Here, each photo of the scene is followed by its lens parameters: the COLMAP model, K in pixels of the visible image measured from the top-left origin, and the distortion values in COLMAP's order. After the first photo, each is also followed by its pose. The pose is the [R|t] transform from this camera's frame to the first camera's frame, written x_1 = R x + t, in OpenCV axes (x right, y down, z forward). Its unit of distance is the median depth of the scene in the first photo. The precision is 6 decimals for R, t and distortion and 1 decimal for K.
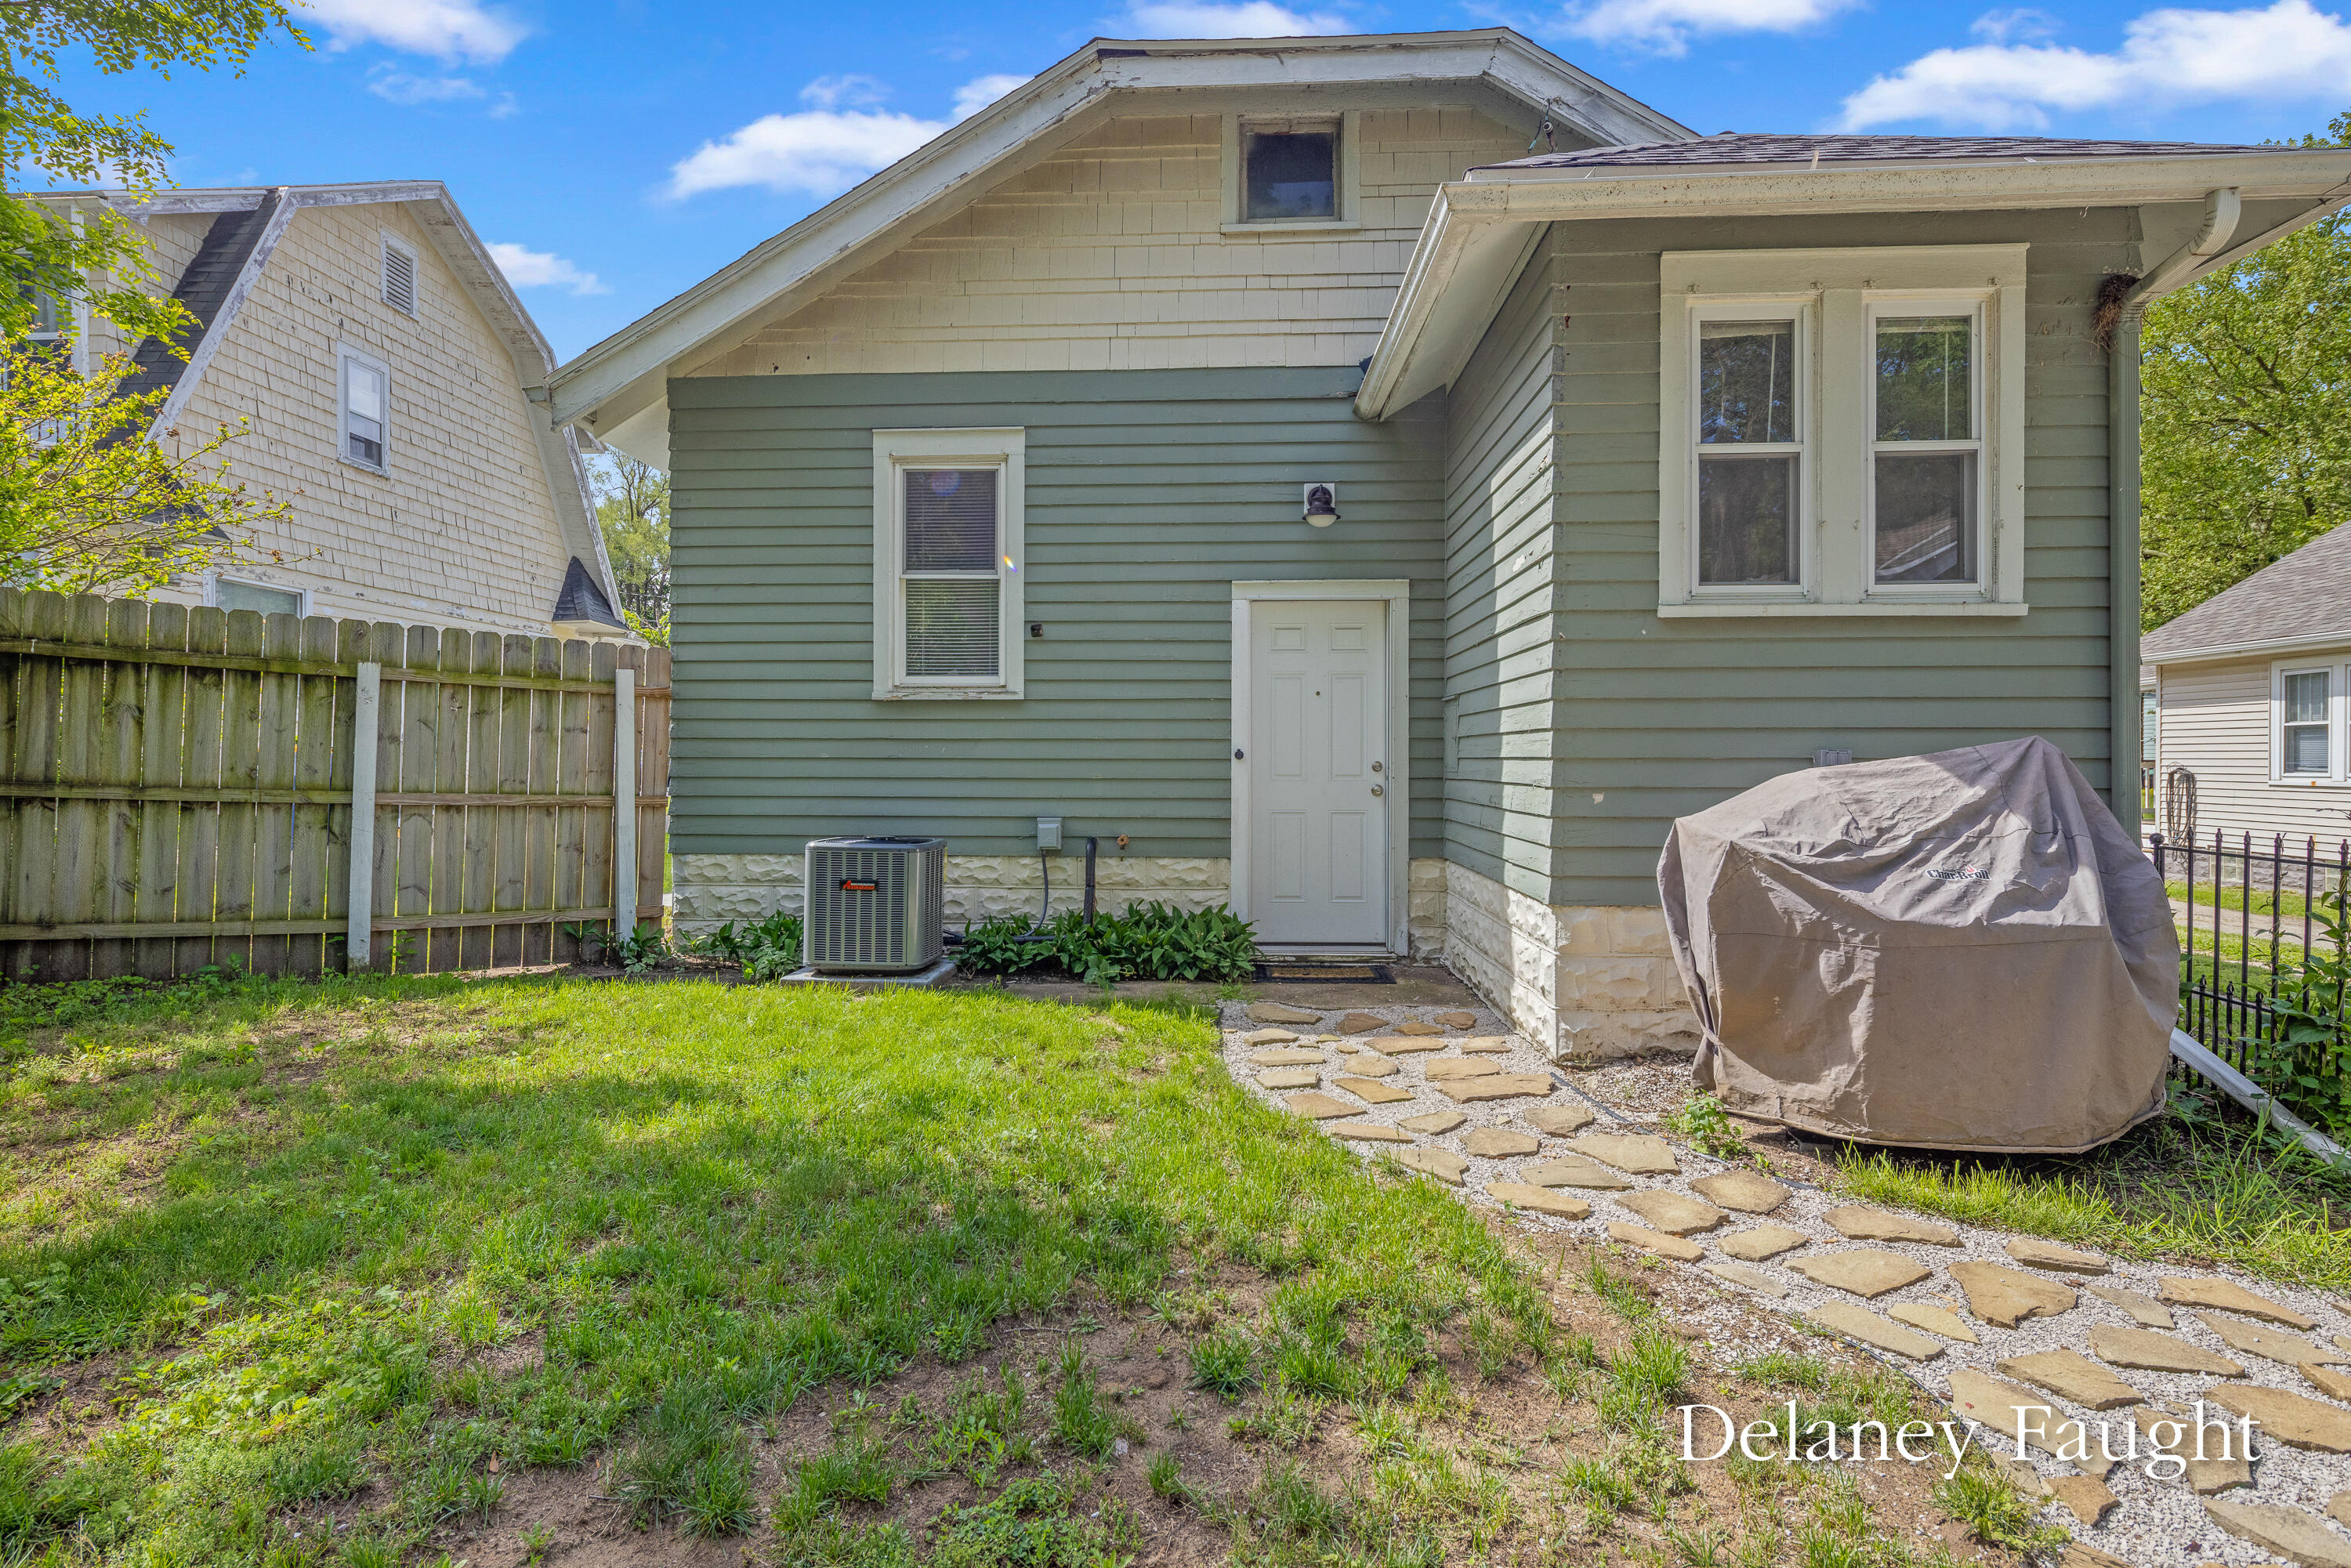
lens RADIAL K [[1155.9, 0, 1135.0], [0, 1155.9, 759.3], [0, 0, 1]] dist [0.005623, -0.007610]
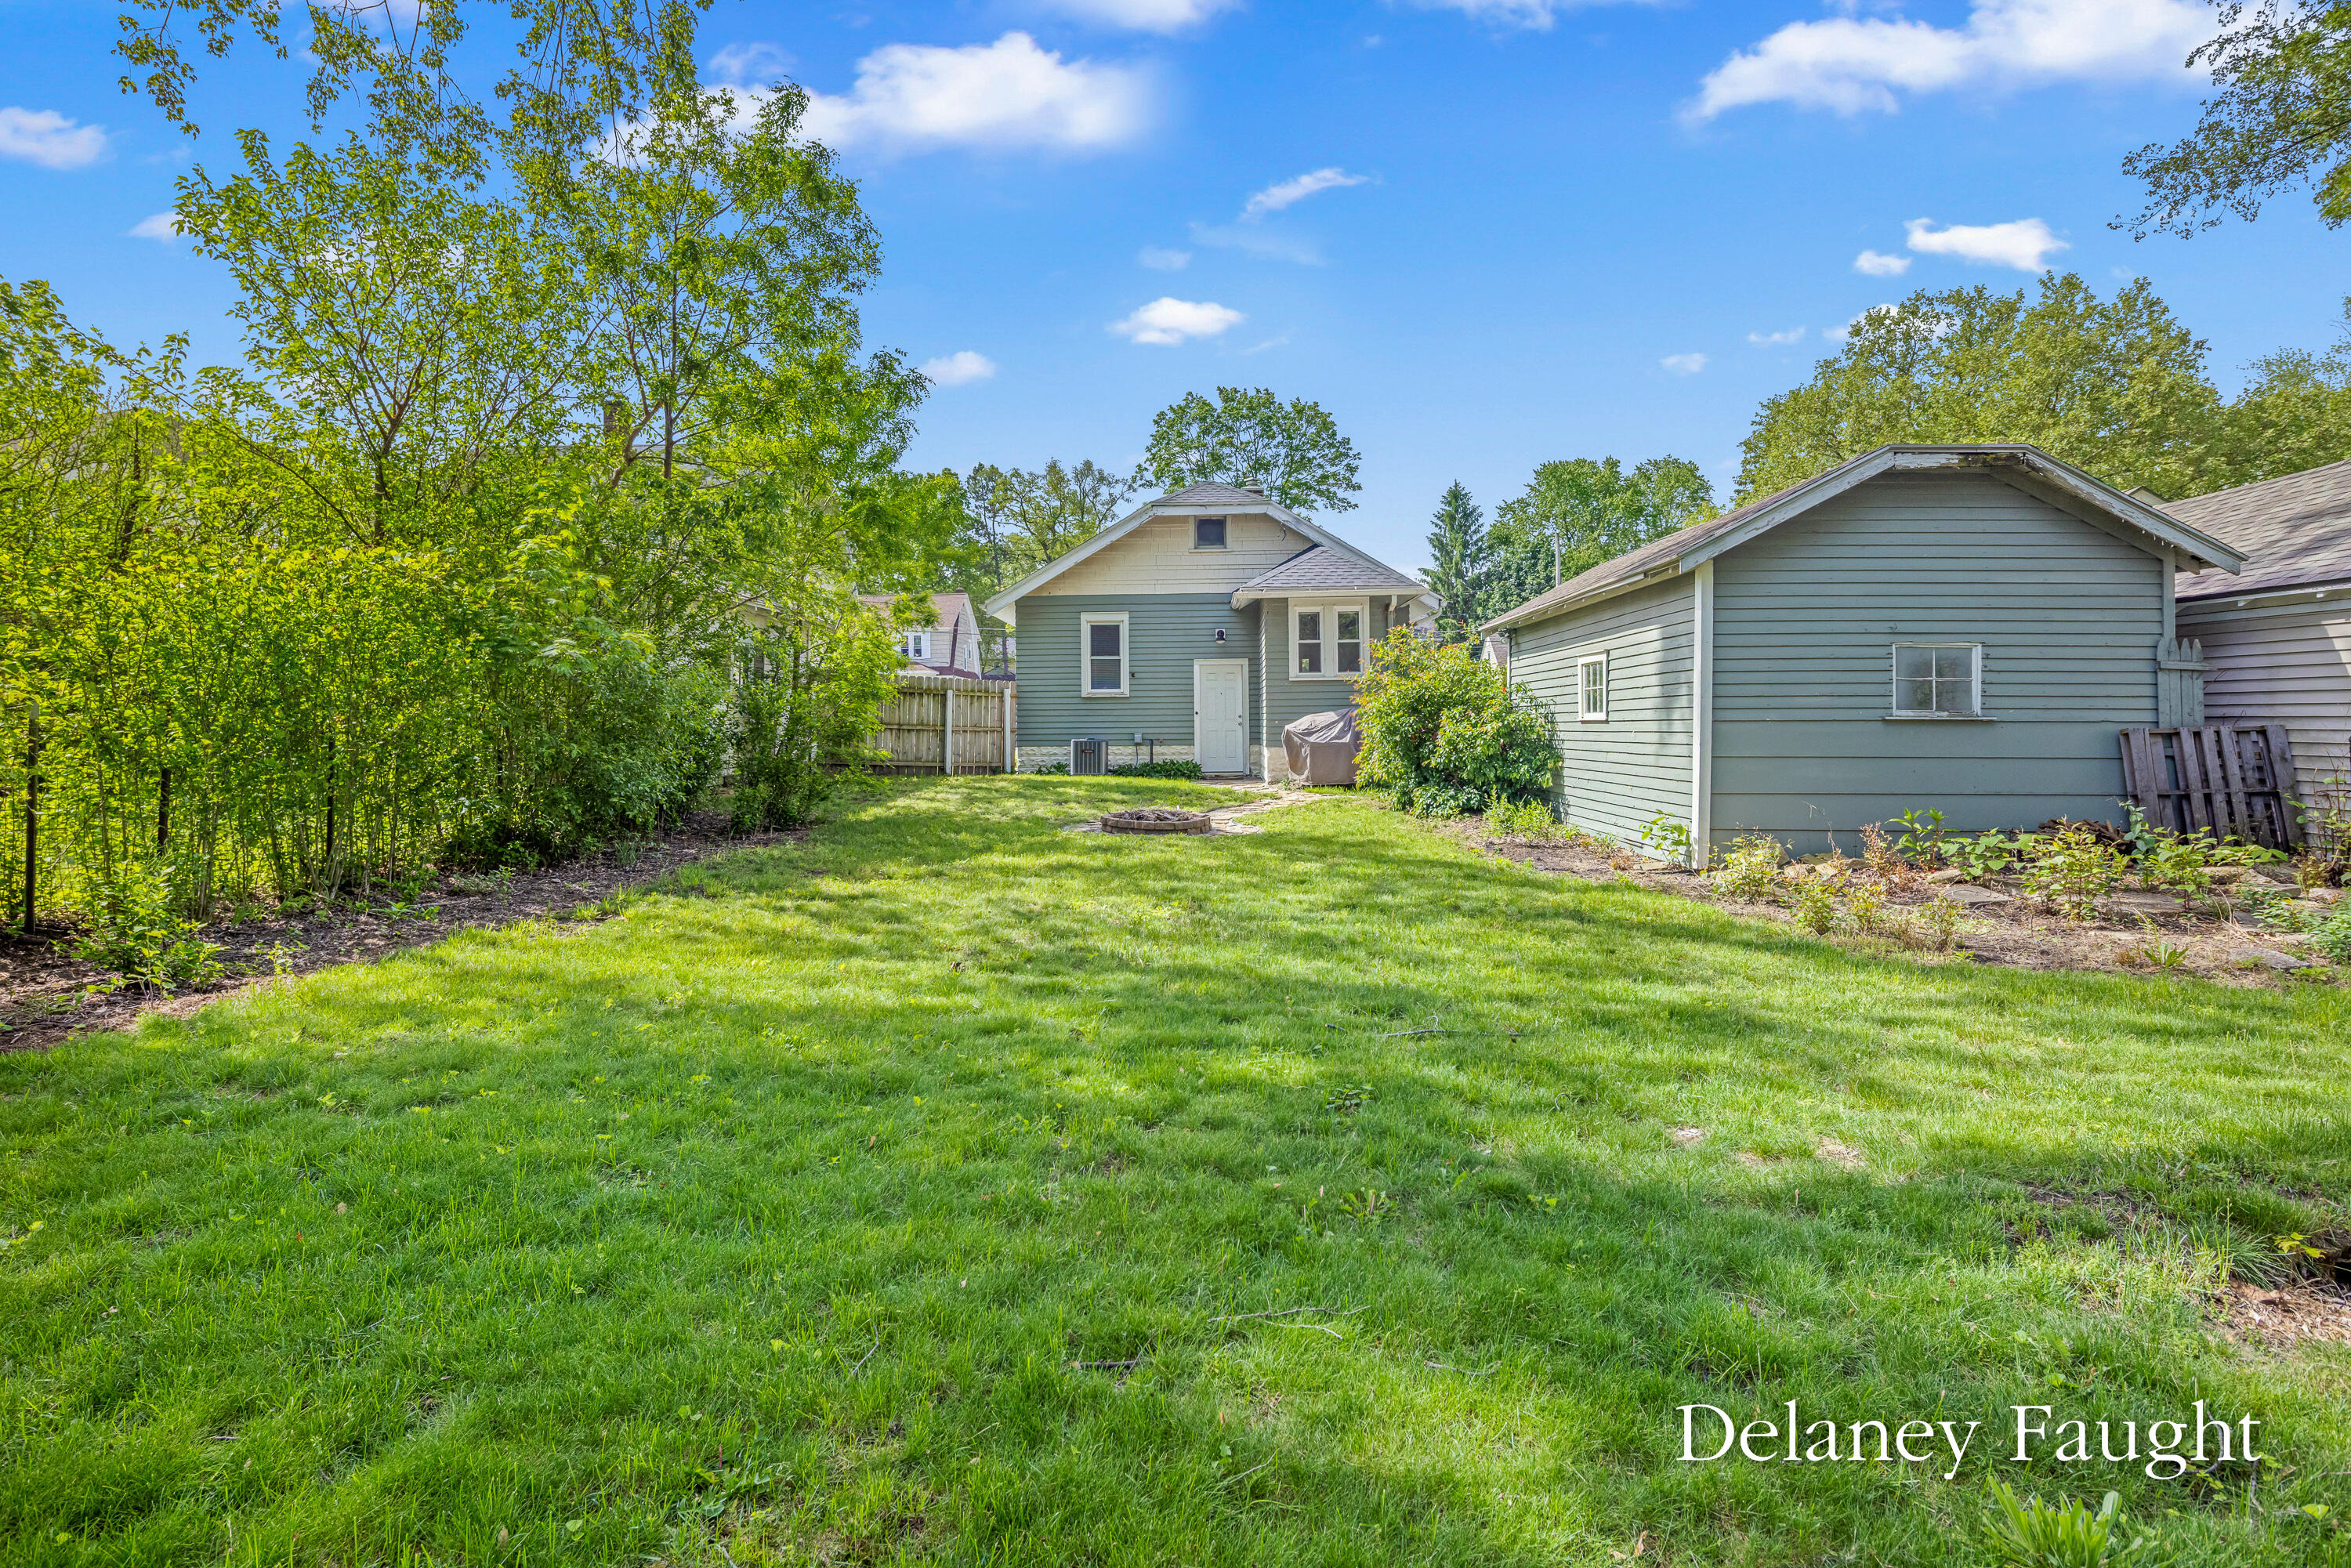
lens RADIAL K [[1155.9, 0, 1200.2], [0, 1155.9, 722.7], [0, 0, 1]] dist [0.005623, -0.007610]
pose [[0.997755, -0.011842, 0.065917, -0.114868], [0.011715, 0.999929, 0.002323, 0.015411], [-0.065940, -0.001546, 0.997822, -2.250954]]
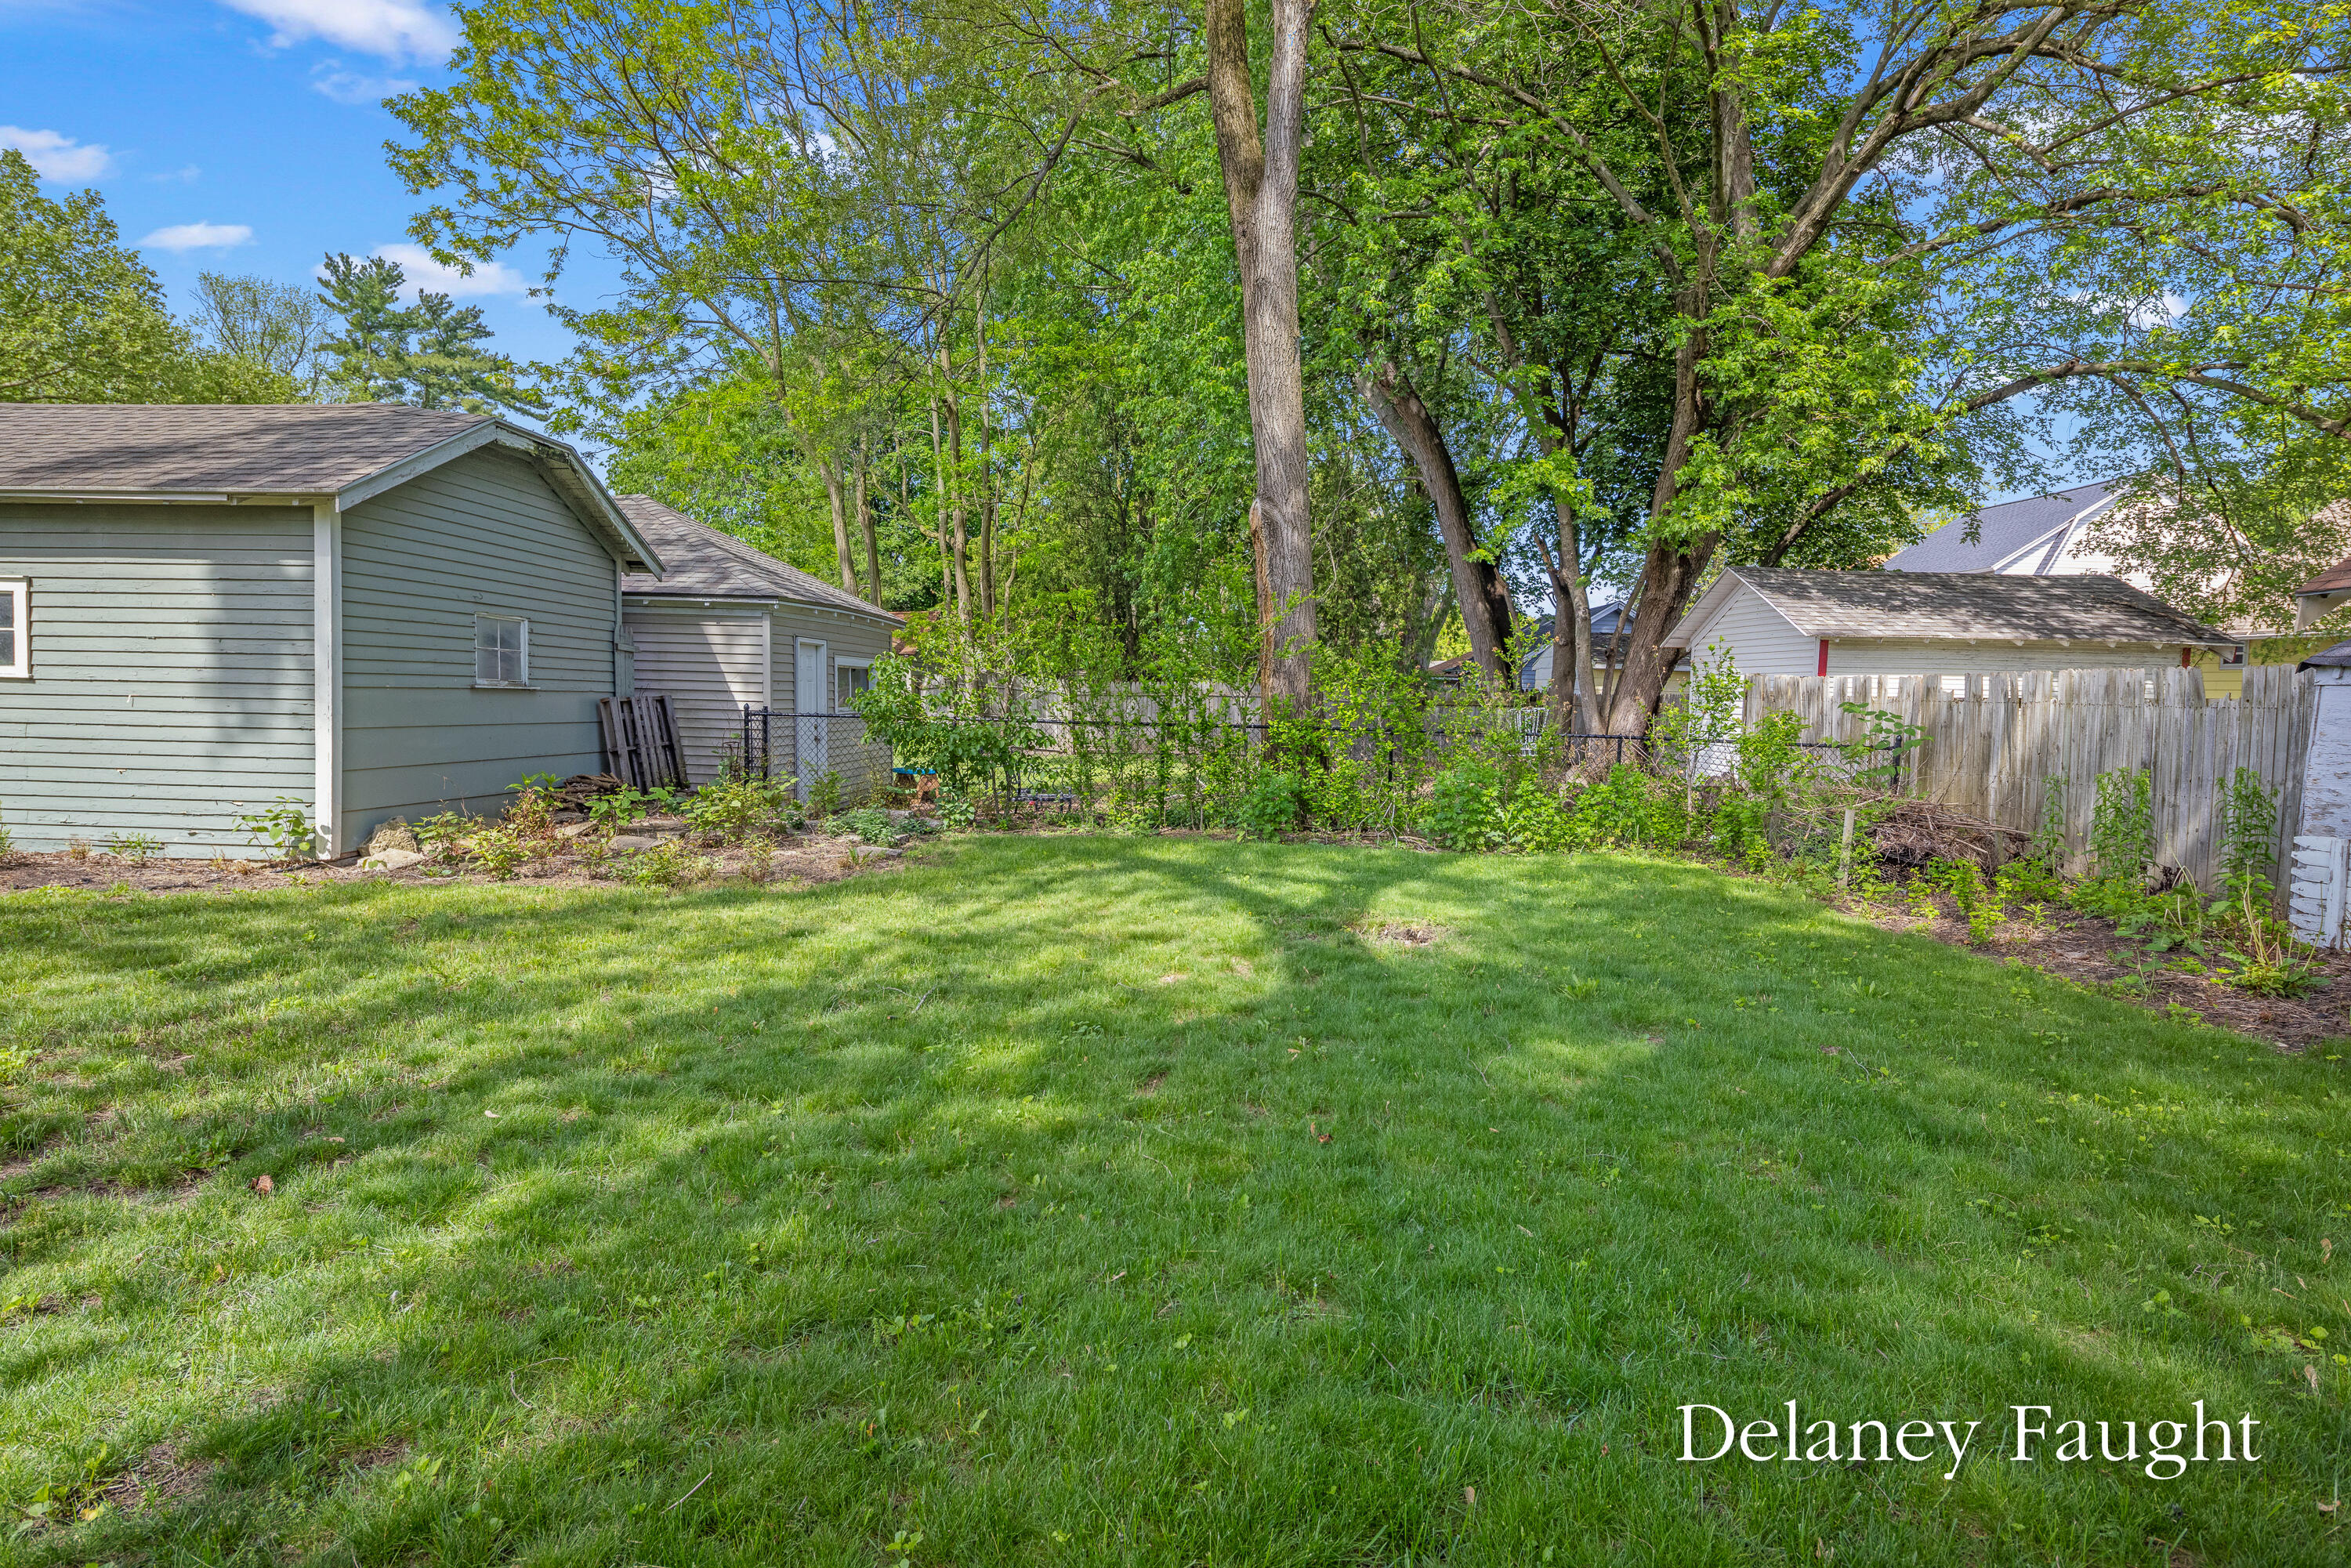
lens RADIAL K [[1155.9, 0, 1185.2], [0, 1155.9, 766.2], [0, 0, 1]] dist [0.005623, -0.007610]
pose [[-0.026918, -0.070482, 0.997150, -0.659934], [-0.027930, 0.997175, 0.069729, -0.003851], [-0.999247, -0.025973, -0.028811, -1.727371]]
